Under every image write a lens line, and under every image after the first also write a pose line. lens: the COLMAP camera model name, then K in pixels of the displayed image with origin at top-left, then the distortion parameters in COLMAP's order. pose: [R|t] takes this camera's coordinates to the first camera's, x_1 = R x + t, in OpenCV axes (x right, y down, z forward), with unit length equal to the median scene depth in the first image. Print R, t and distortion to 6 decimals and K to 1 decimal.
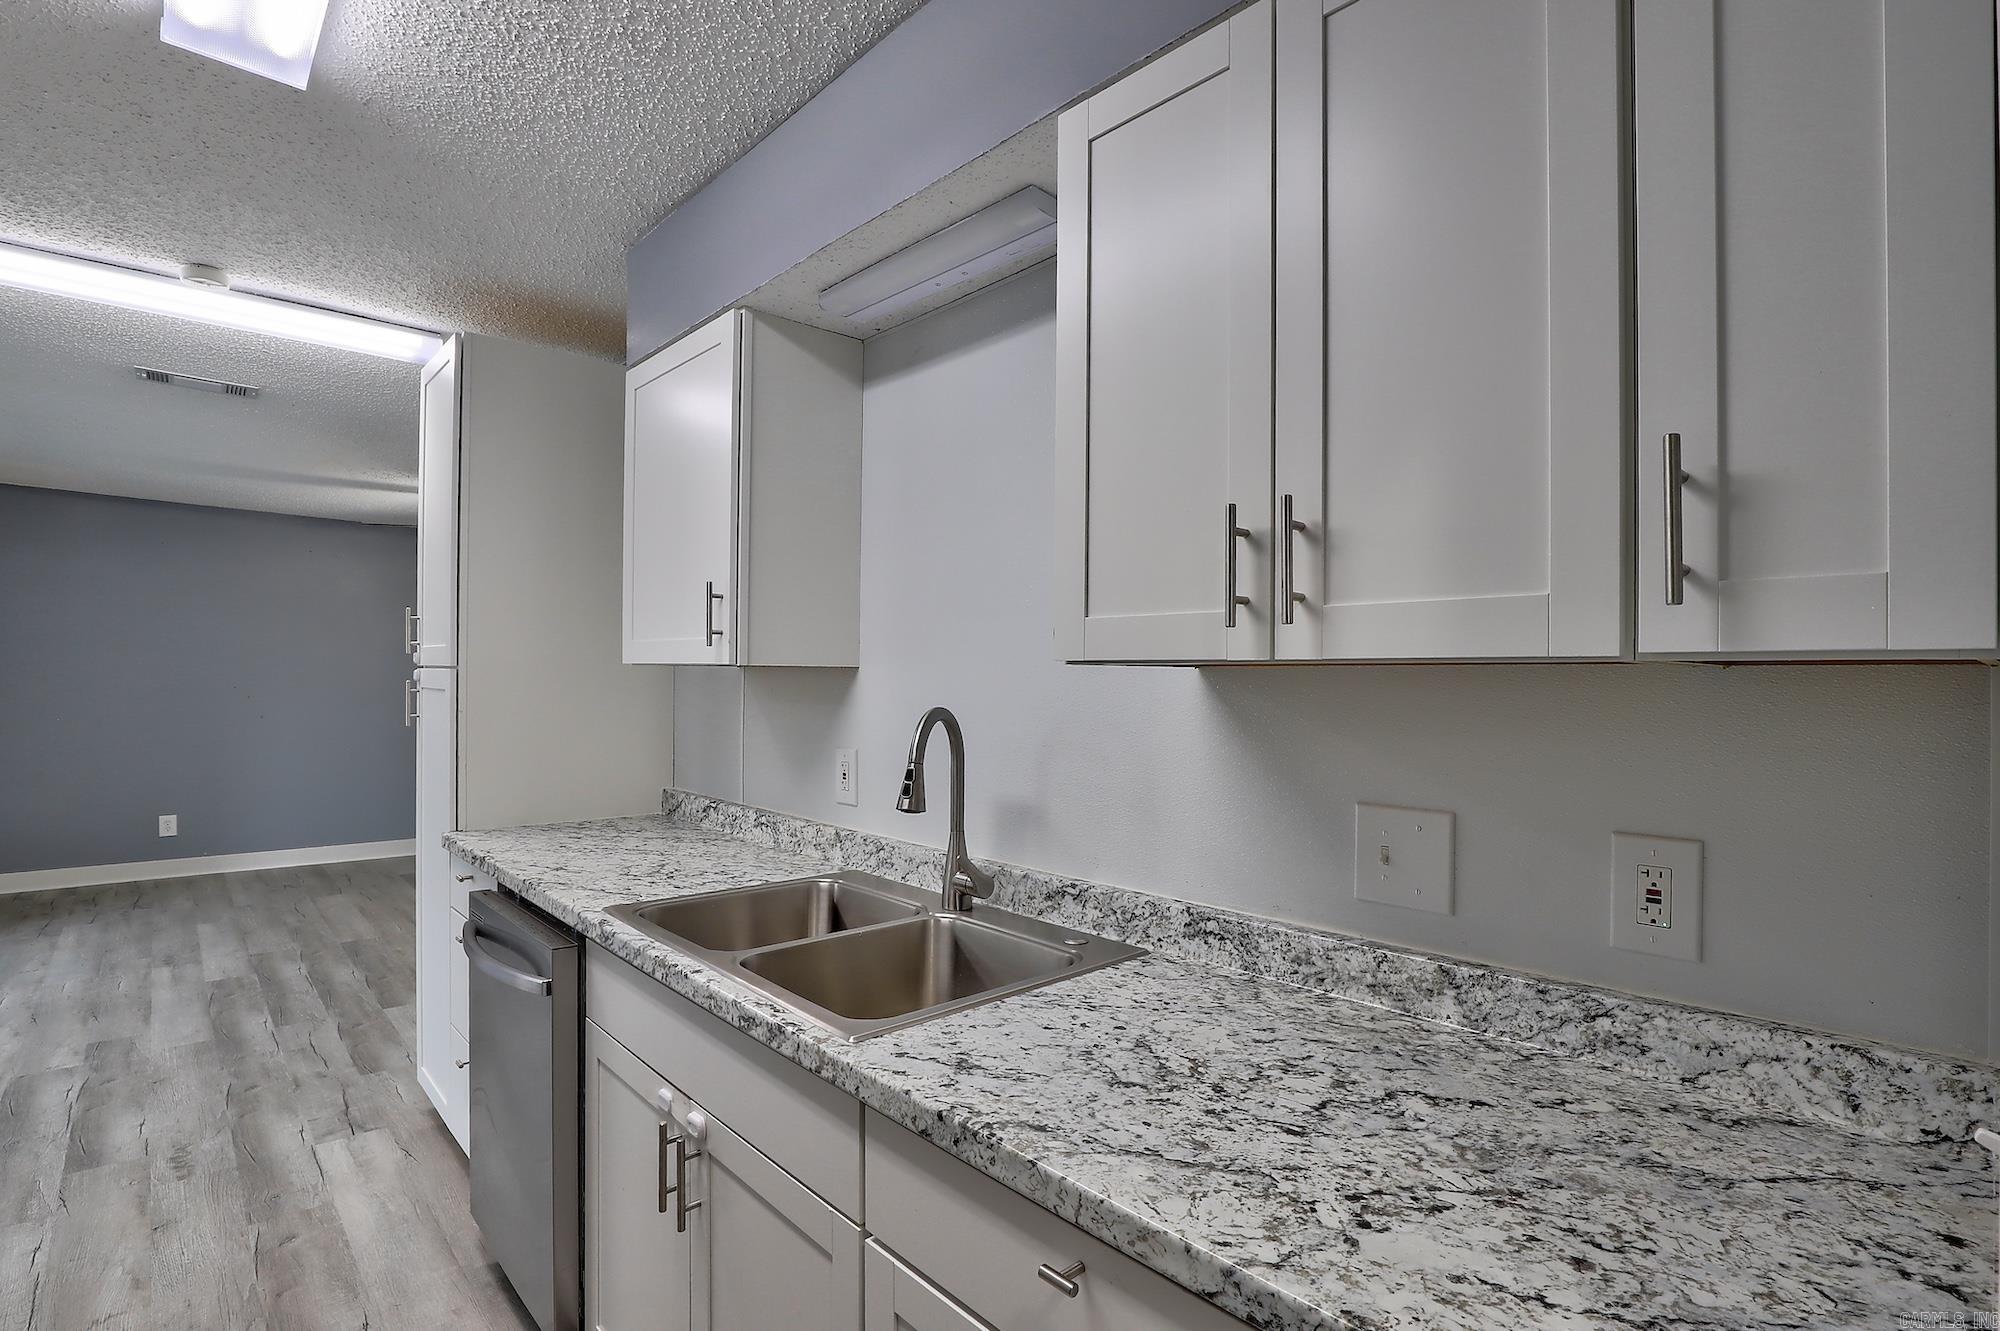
lens RADIAL K [[970.8, 0, 1000.0], [0, 970.8, 665.5], [0, 0, 1]] dist [-0.005160, -0.000158]
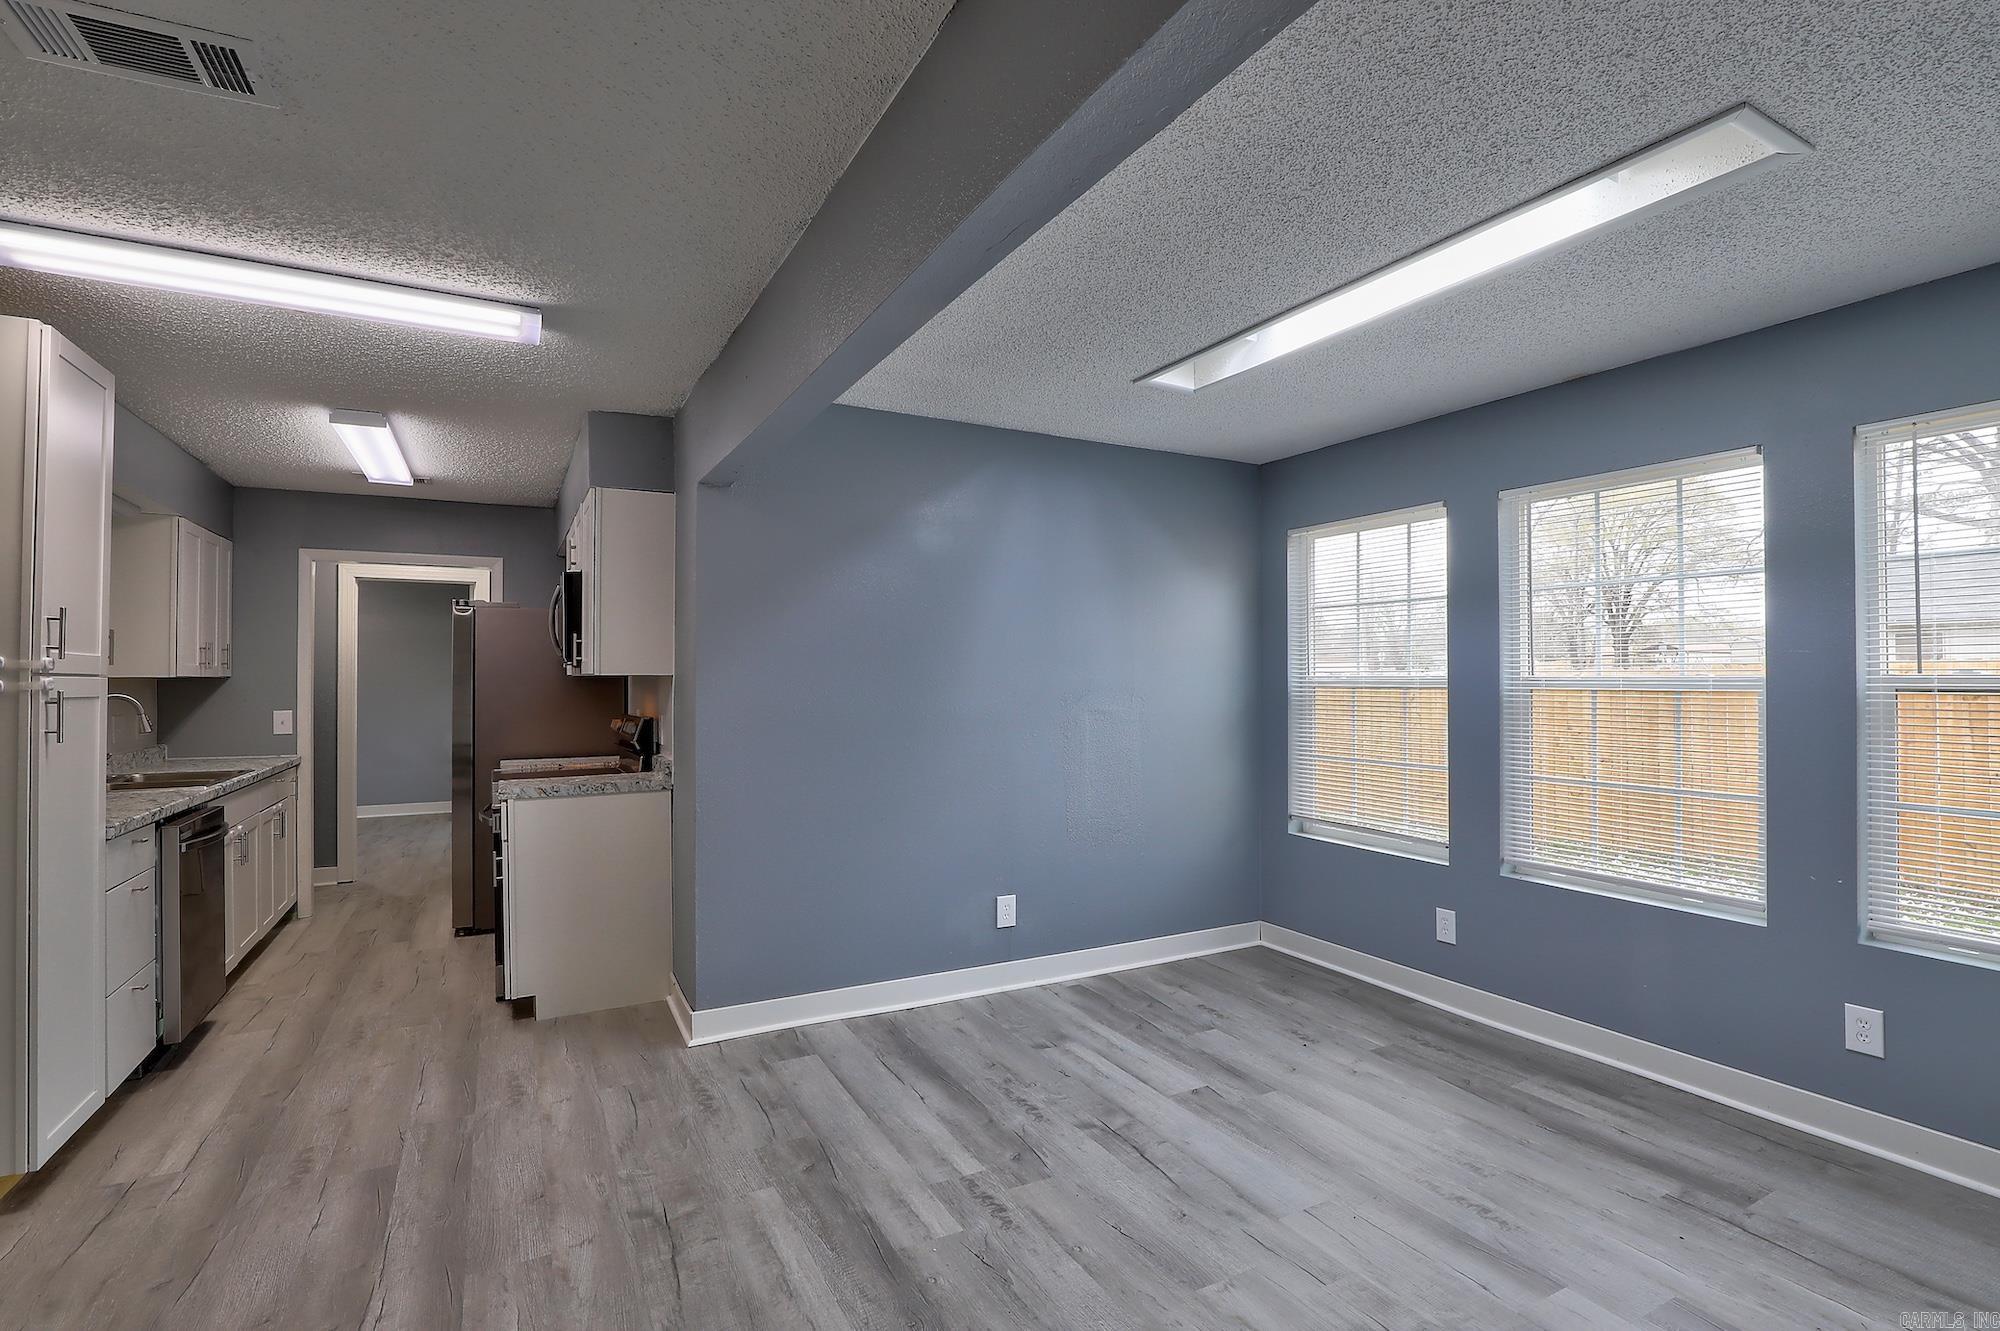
lens RADIAL K [[954.9, 0, 1044.5], [0, 954.9, 669.8], [0, 0, 1]] dist [-0.035021, 0.009223]
pose [[-0.979600, -0.002848, 0.200936, -2.064248], [-0.007665, 0.999702, -0.023196, 0.006306], [-0.200809, -0.024263, -0.979330, 2.071156]]
